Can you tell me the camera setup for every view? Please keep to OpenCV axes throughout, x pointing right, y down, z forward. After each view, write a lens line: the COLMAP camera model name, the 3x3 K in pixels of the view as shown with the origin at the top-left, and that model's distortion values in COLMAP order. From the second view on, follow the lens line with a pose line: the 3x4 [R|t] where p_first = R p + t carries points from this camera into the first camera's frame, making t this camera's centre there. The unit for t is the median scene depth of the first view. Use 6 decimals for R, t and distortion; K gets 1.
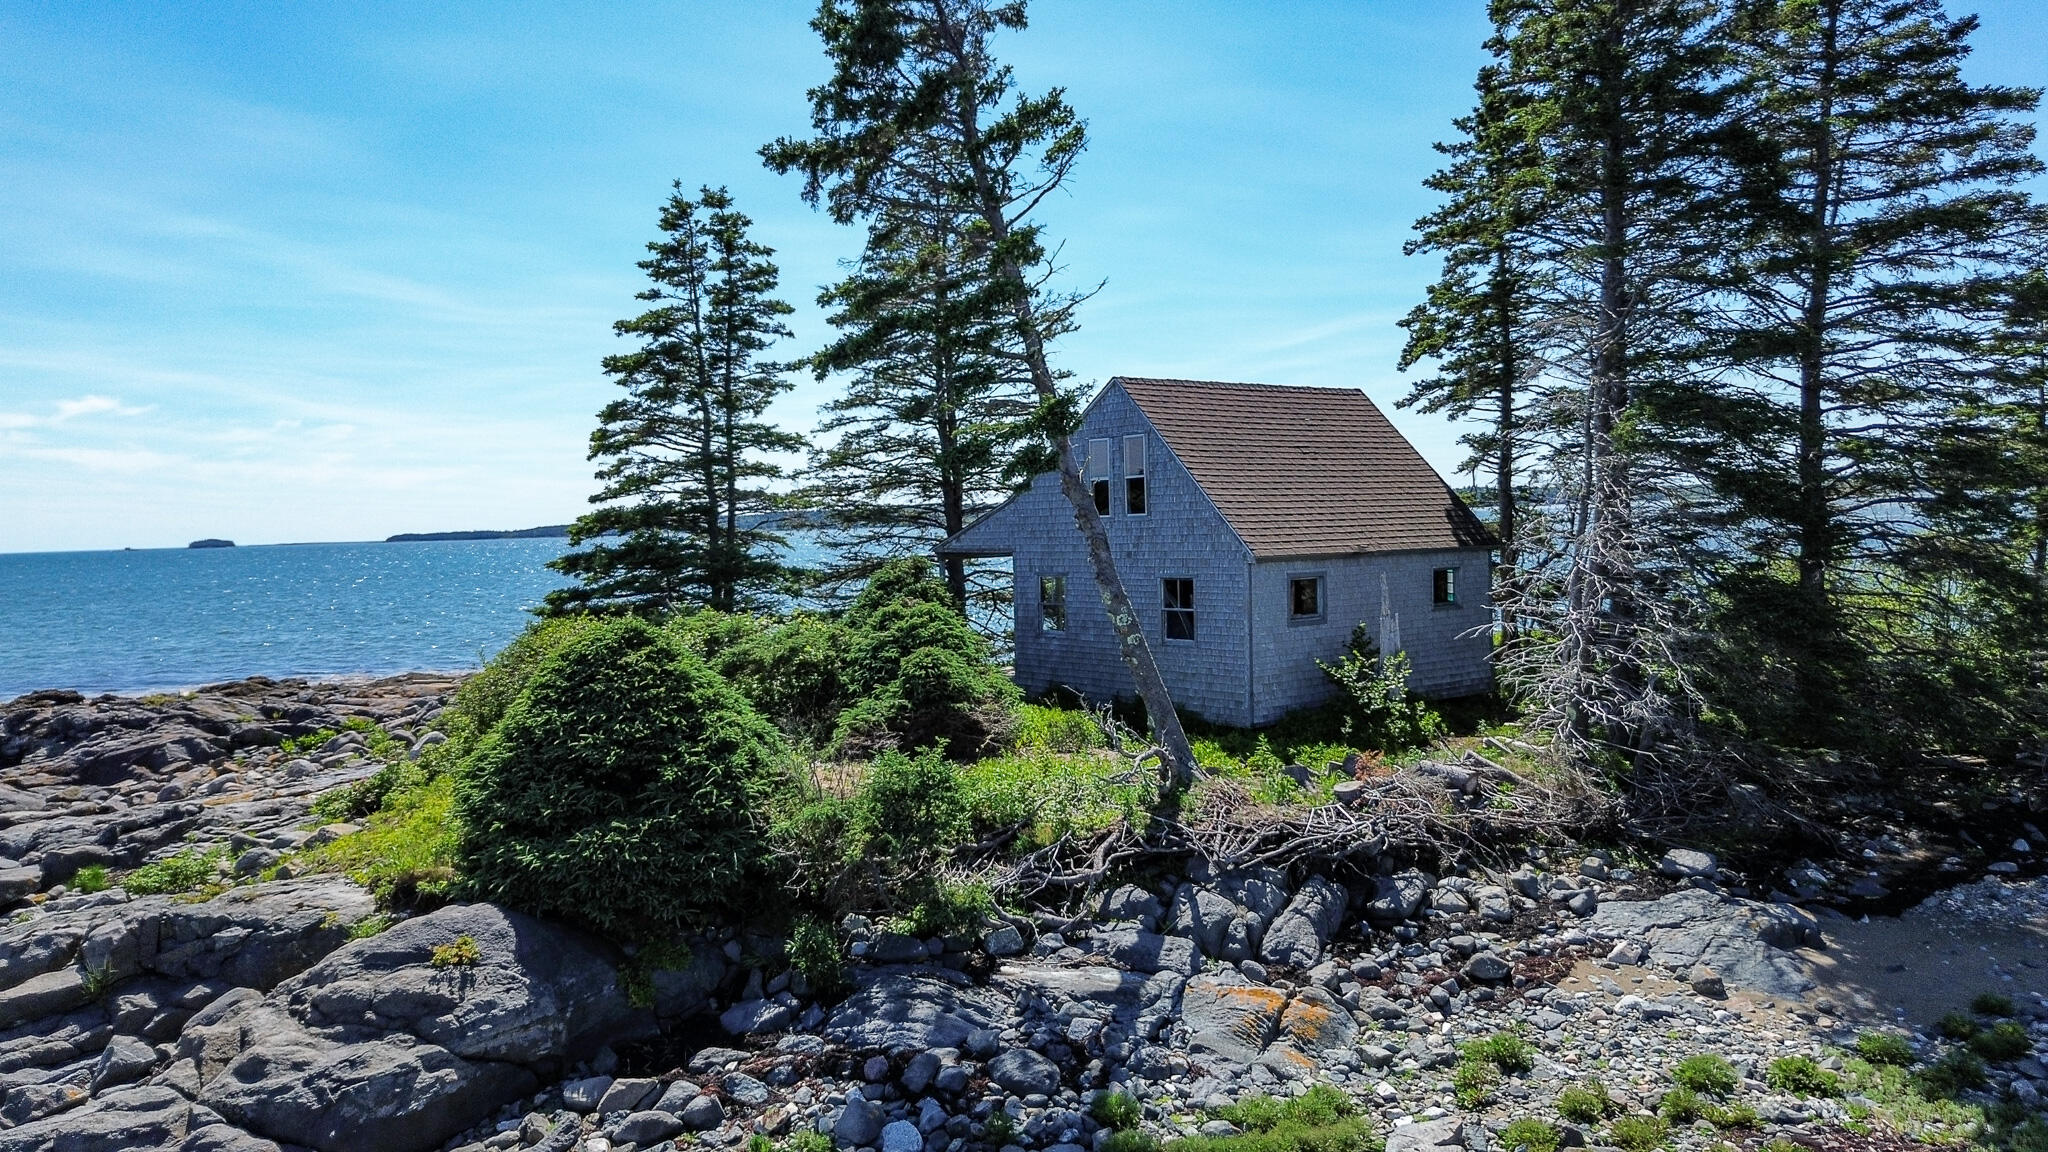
lens RADIAL K [[1512.3, 0, 1035.6], [0, 1512.3, 573.4], [0, 0, 1]] dist [0.053995, -0.056256]
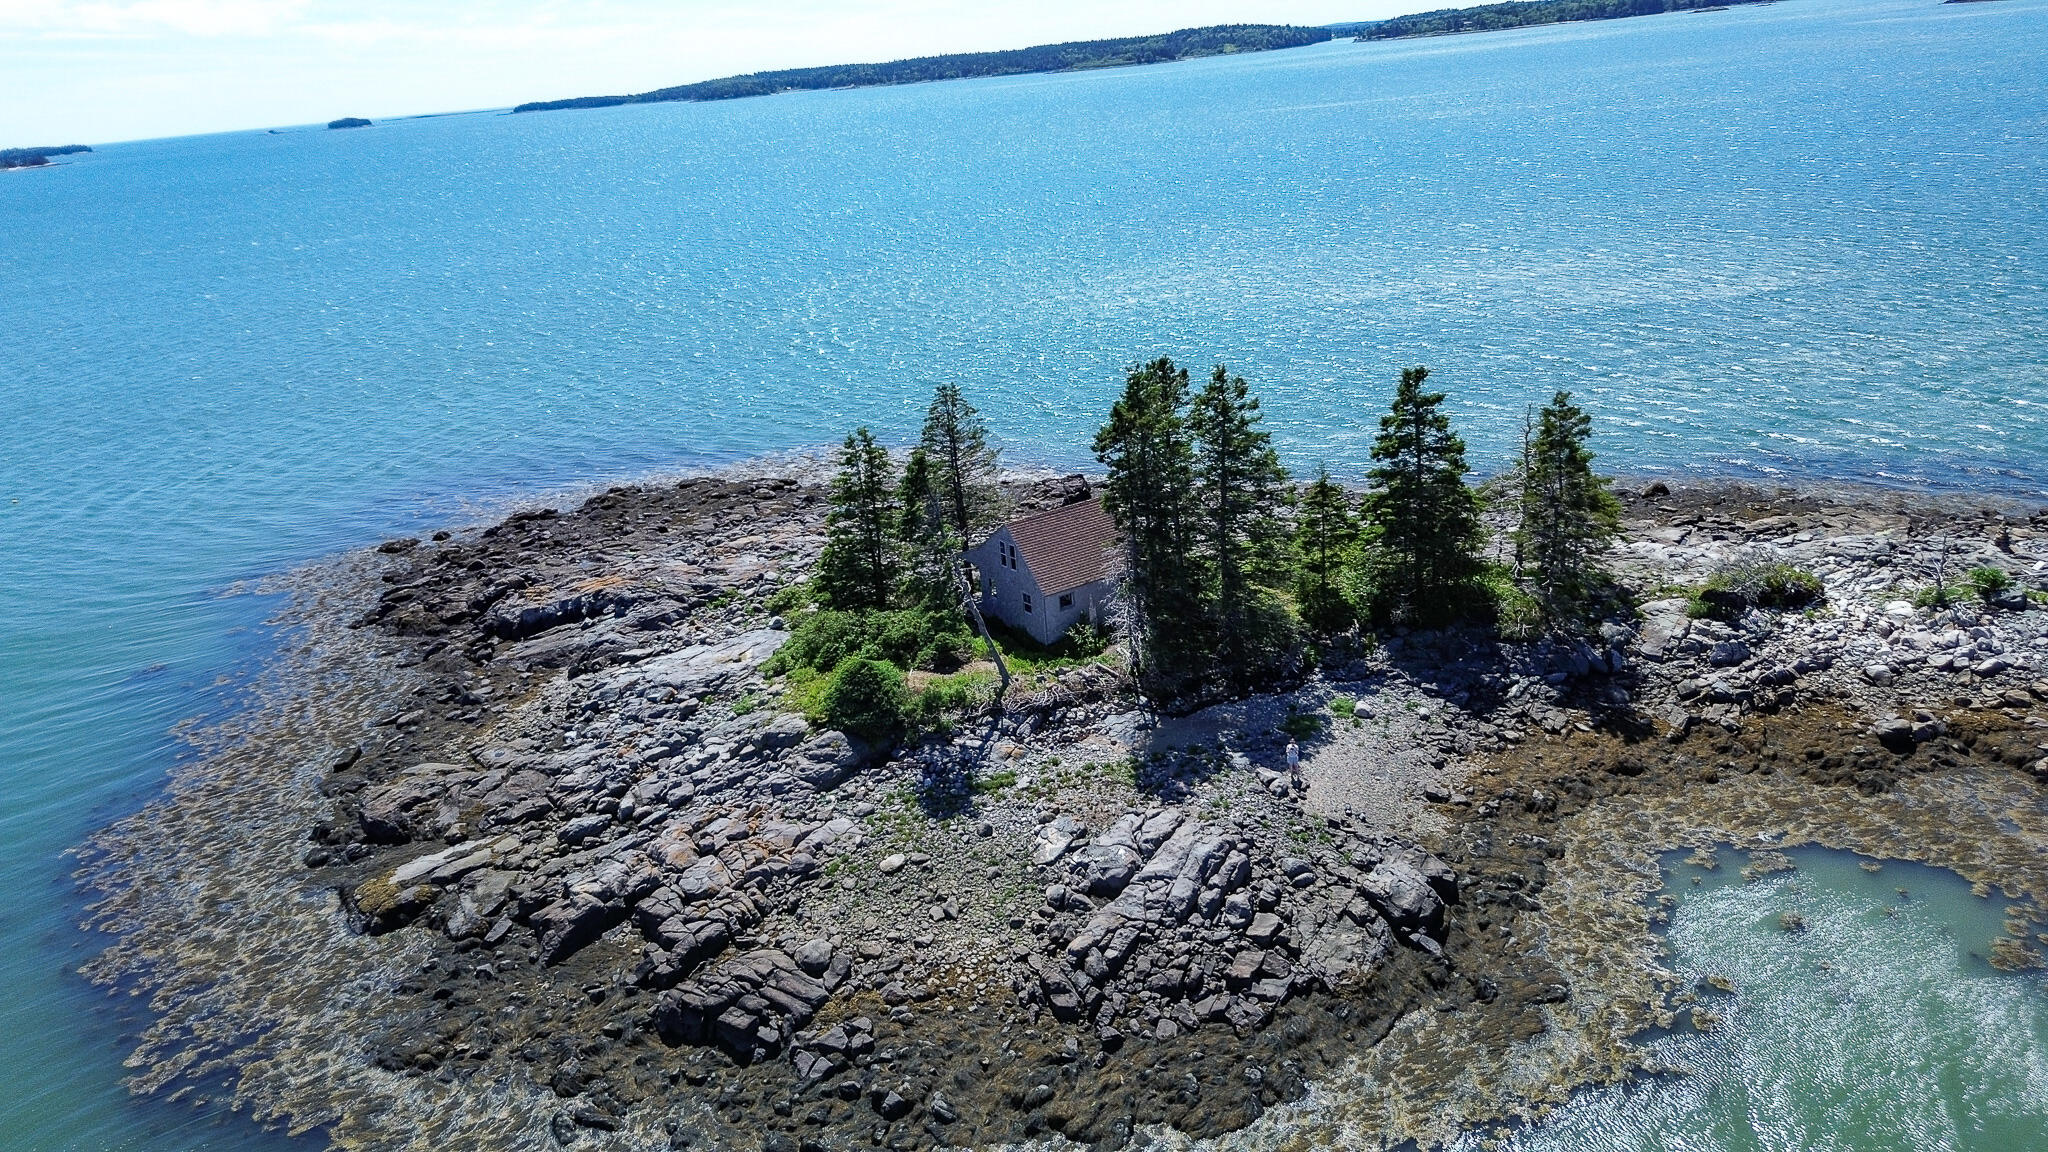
lens RADIAL K [[1512.3, 0, 1035.6], [0, 1512.3, 573.4], [0, 0, 1]] dist [0.053995, -0.056256]
pose [[0.994774, -0.026823, -0.098513, 0.620014], [0.054447, 0.955593, 0.289617, -1.374272], [0.086370, -0.293467, 0.952059, -2.832251]]
